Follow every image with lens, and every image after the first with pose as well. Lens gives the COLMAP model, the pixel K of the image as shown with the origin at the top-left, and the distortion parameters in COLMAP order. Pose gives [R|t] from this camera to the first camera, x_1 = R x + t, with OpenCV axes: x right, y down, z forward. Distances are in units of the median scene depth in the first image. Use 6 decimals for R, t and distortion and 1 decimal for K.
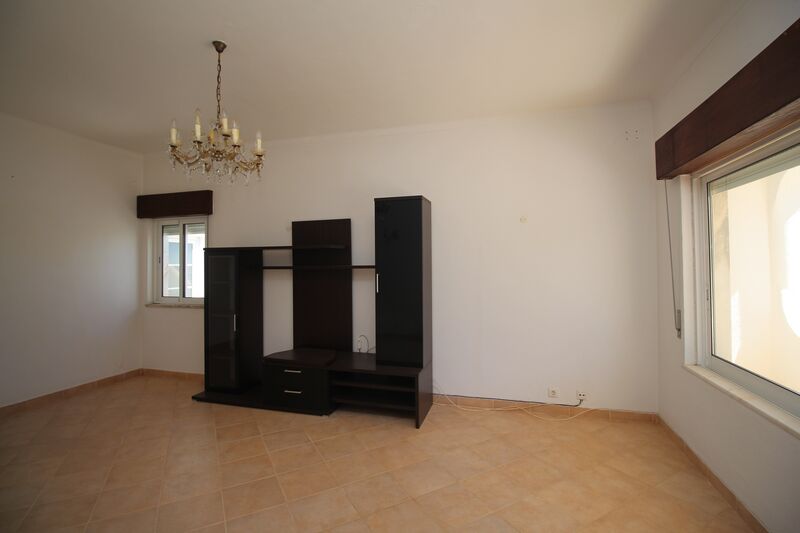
lens RADIAL K [[369.7, 0, 403.5], [0, 369.7, 259.5], [0, 0, 1]] dist [-0.005174, -0.011227]
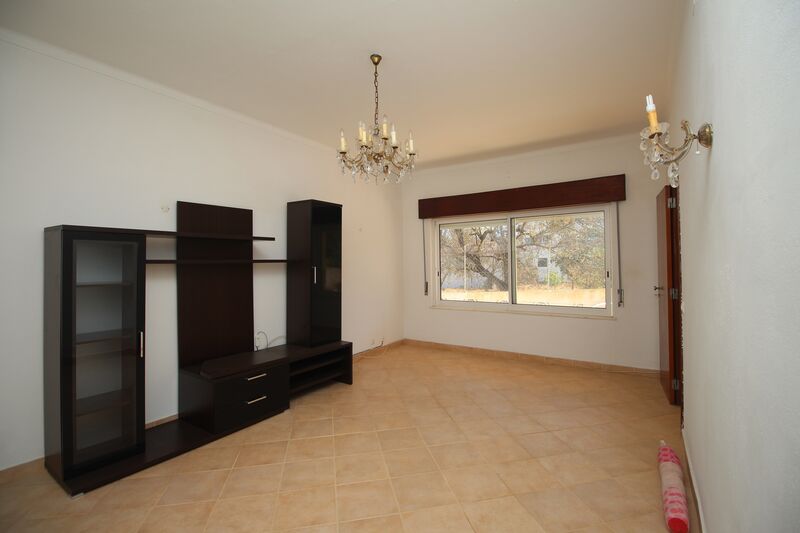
lens RADIAL K [[369.7, 0, 406.4], [0, 369.7, 258.1], [0, 0, 1]] dist [-0.005174, -0.011227]
pose [[0.286911, 0.018384, 0.957781, -1.044952], [-0.002080, 0.999825, -0.018568, 0.032462], [-0.957955, 0.003335, 0.286899, 0.394828]]
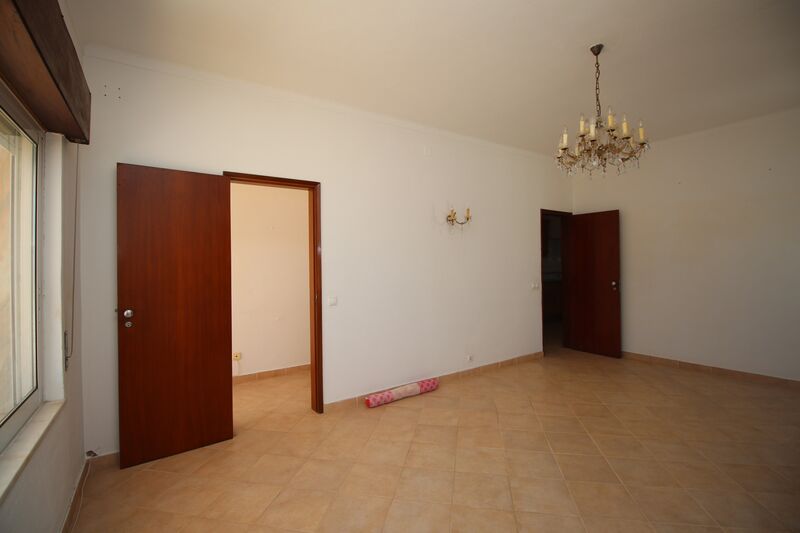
lens RADIAL K [[369.7, 0, 402.3], [0, 369.7, 260.0], [0, 0, 1]] dist [-0.005174, -0.011227]
pose [[-0.633726, 0.011677, -0.773470, 0.477101], [0.027288, 0.999601, -0.007267, 0.023087], [0.773076, -0.025712, -0.633792, 0.821984]]
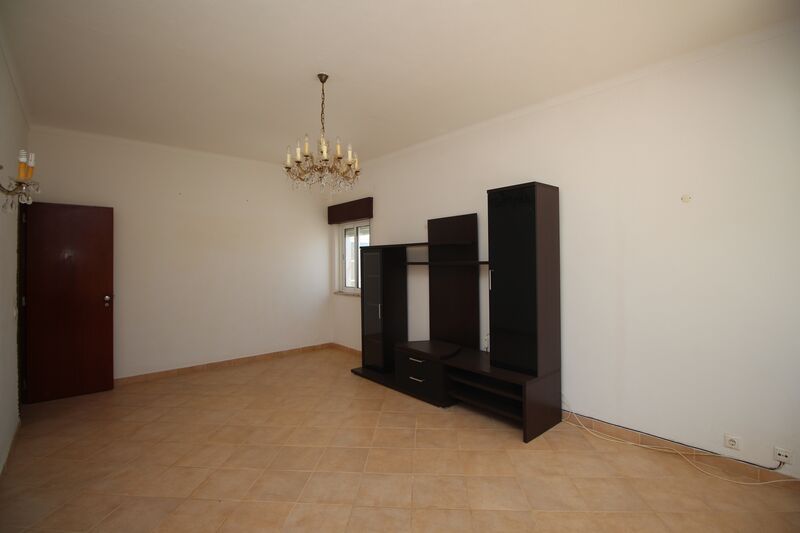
lens RADIAL K [[369.7, 0, 400.6], [0, 369.7, 261.2], [0, 0, 1]] dist [-0.005174, -0.011227]
pose [[0.840270, -0.000554, -0.542168, 0.242733], [0.008683, 0.999885, 0.012436, 0.002501], [0.542099, -0.015157, 0.840178, 0.079993]]
